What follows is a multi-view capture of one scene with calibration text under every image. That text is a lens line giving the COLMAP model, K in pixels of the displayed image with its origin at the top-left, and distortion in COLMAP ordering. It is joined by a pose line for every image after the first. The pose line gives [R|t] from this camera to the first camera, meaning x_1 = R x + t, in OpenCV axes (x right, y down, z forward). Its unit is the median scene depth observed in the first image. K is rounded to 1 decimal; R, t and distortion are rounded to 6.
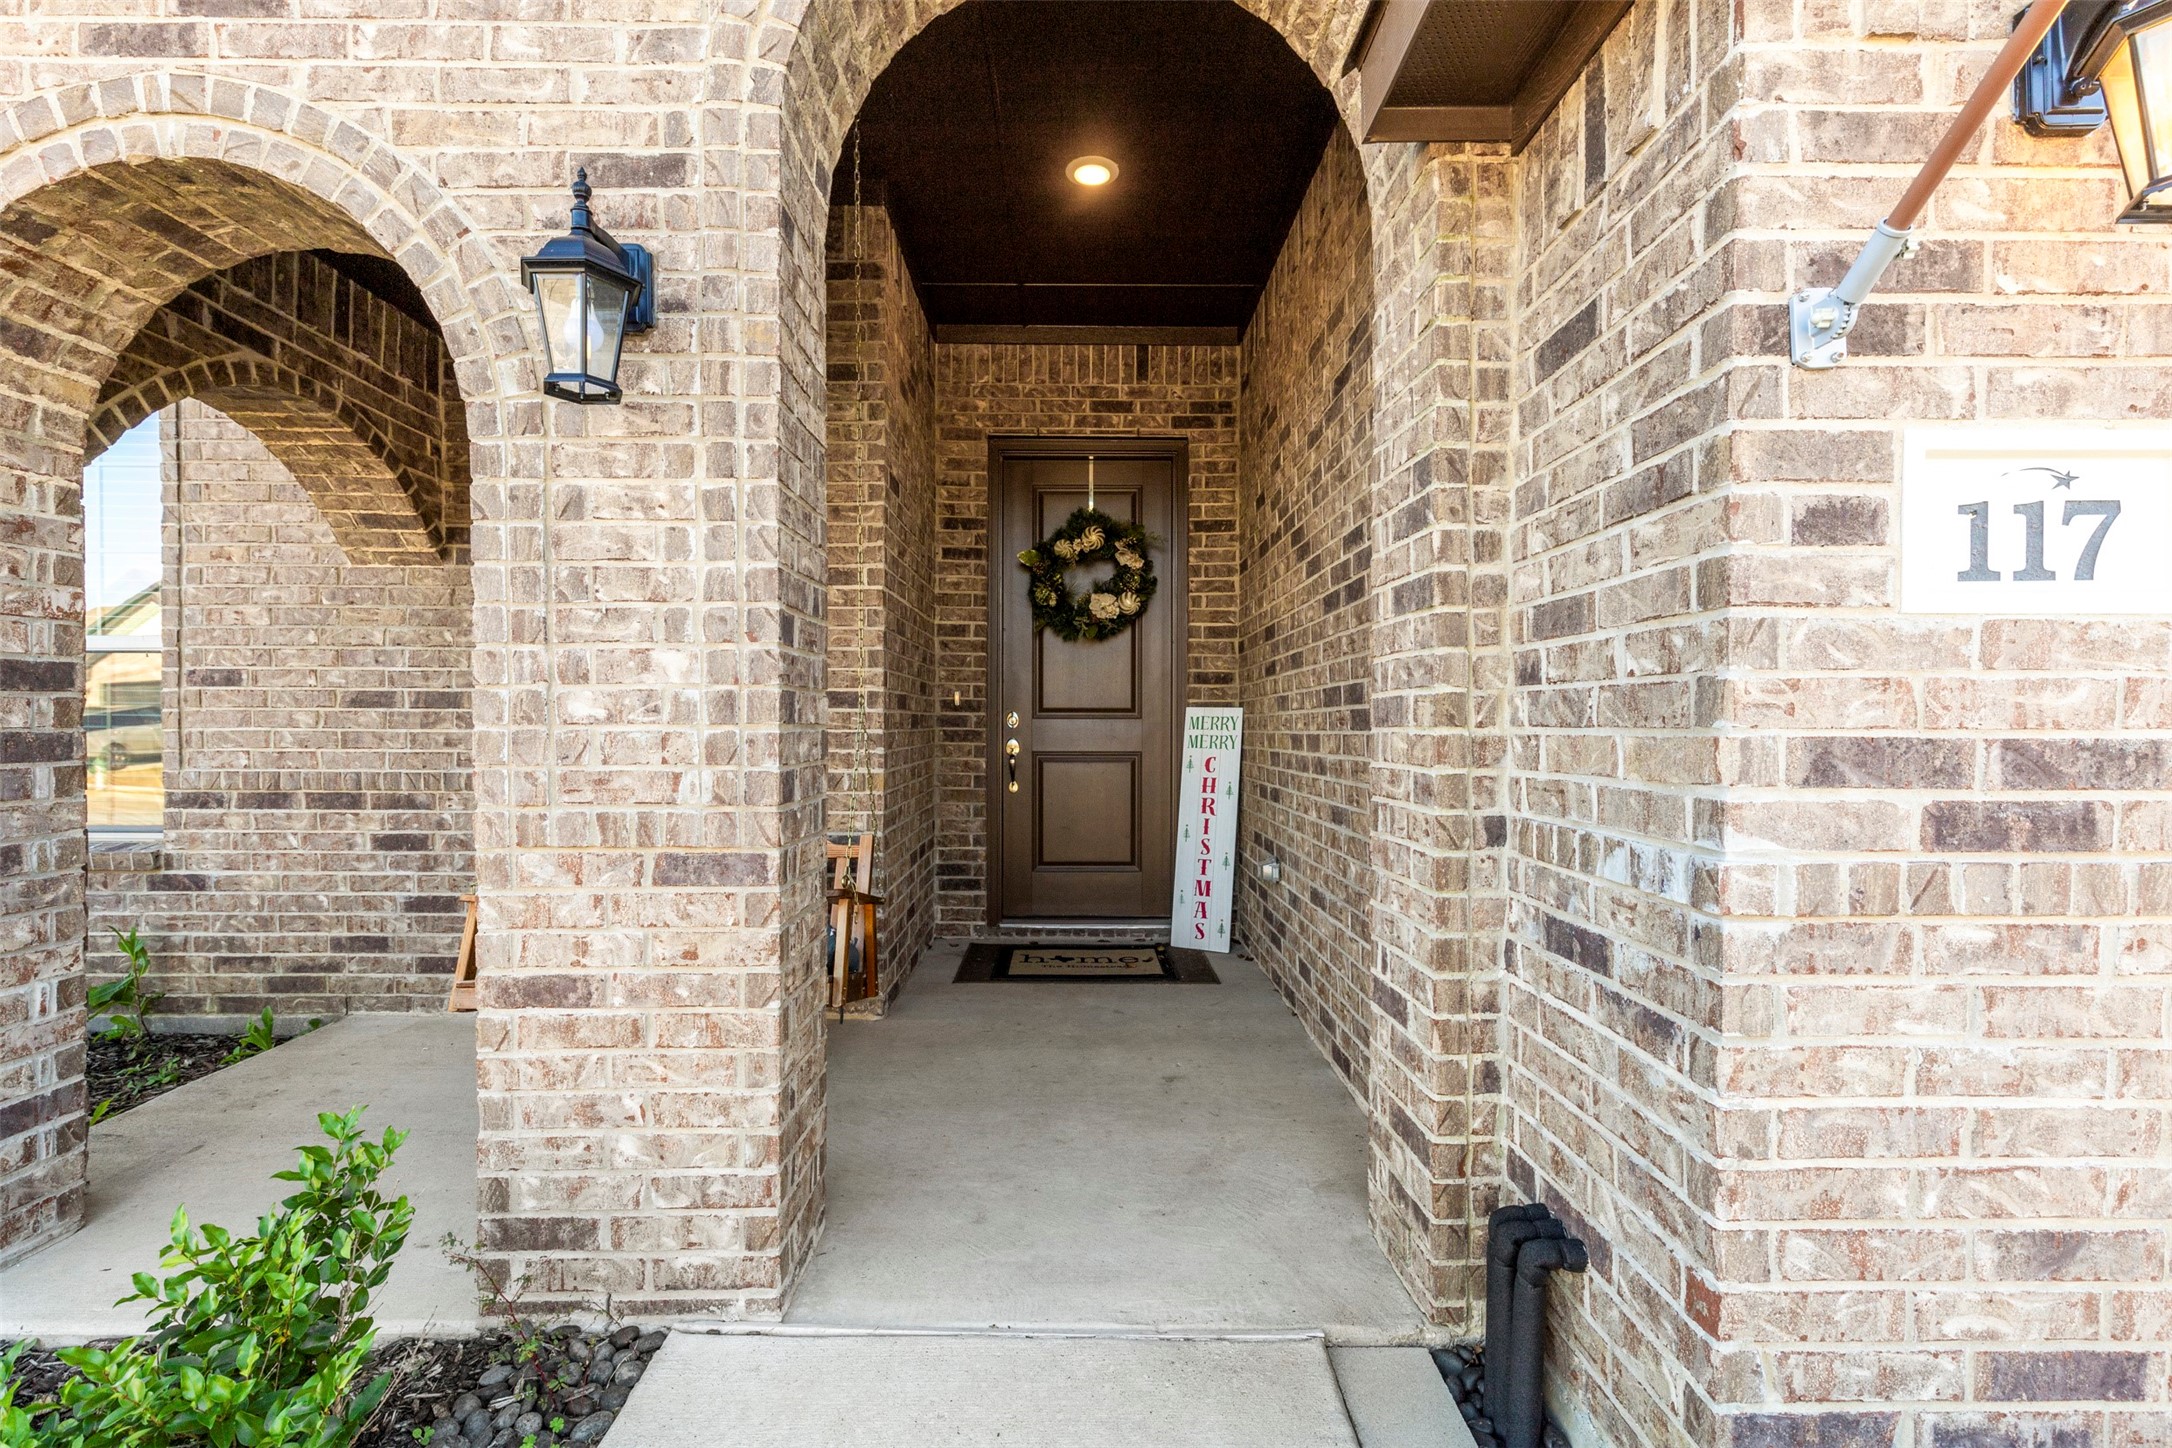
lens RADIAL K [[981.6, 0, 1087.8], [0, 981.6, 733.1], [0, 0, 1]] dist [0.001698, 0.000136]
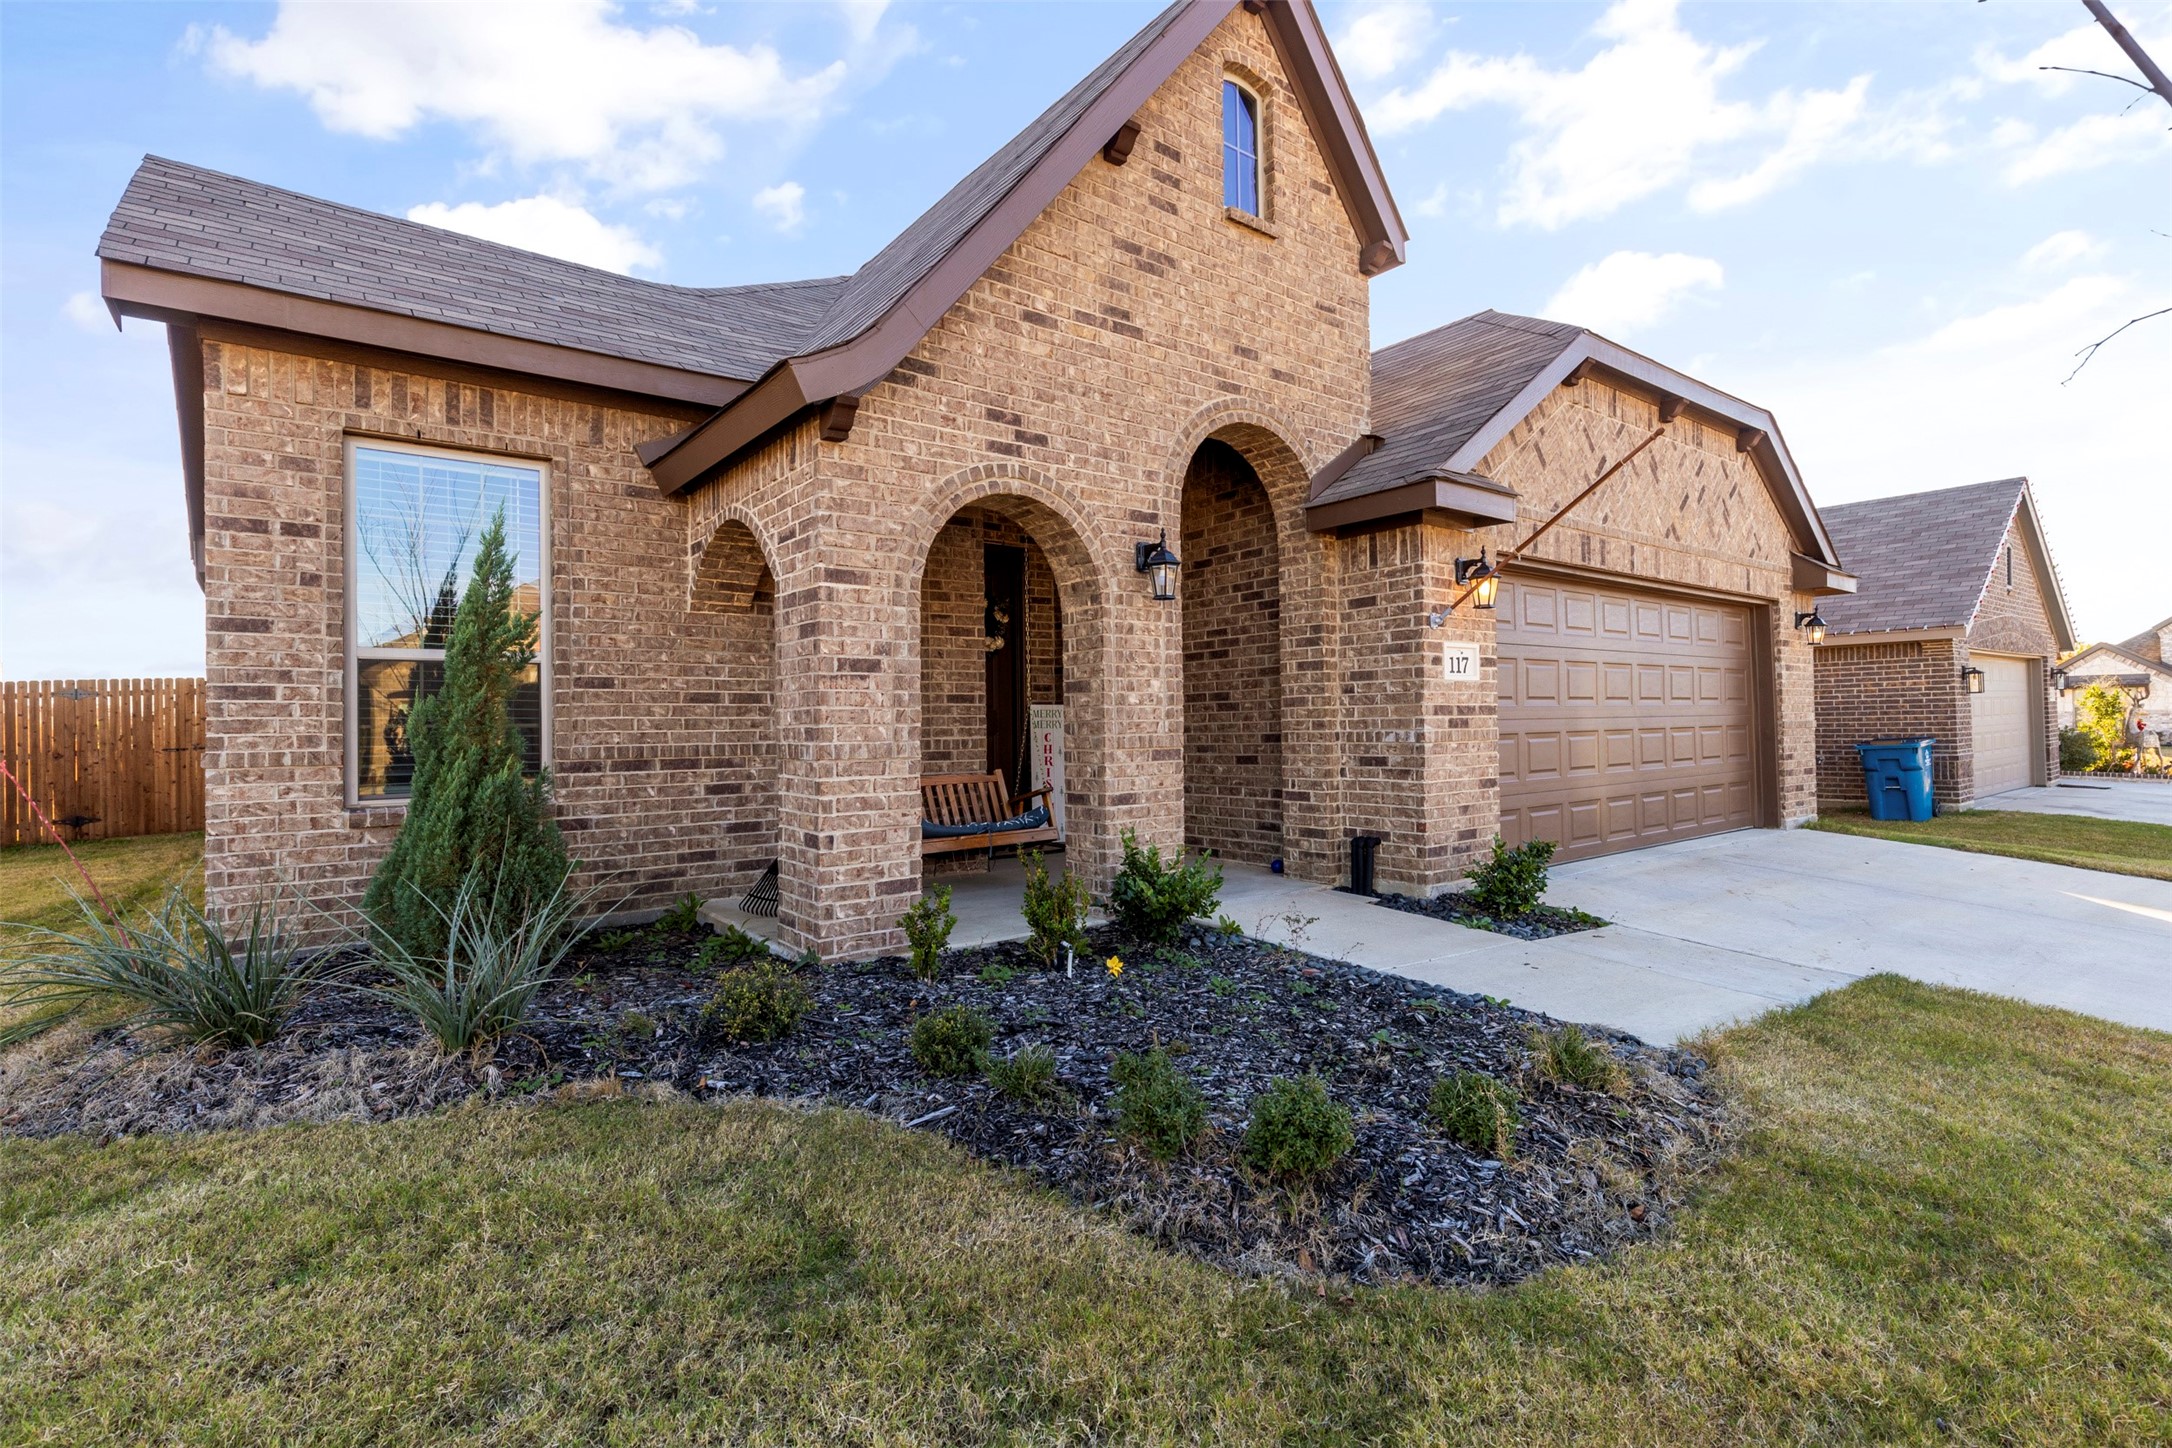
lens RADIAL K [[1017.1, 0, 1093.8], [0, 1017.1, 713.5], [0, 0, 1]] dist [0.004095, 0.000218]
pose [[0.792103, -0.005940, 0.610359, -2.418277], [0.022475, 0.999558, -0.019439, 0.070033], [-0.609974, 0.029115, 0.791886, -1.285745]]
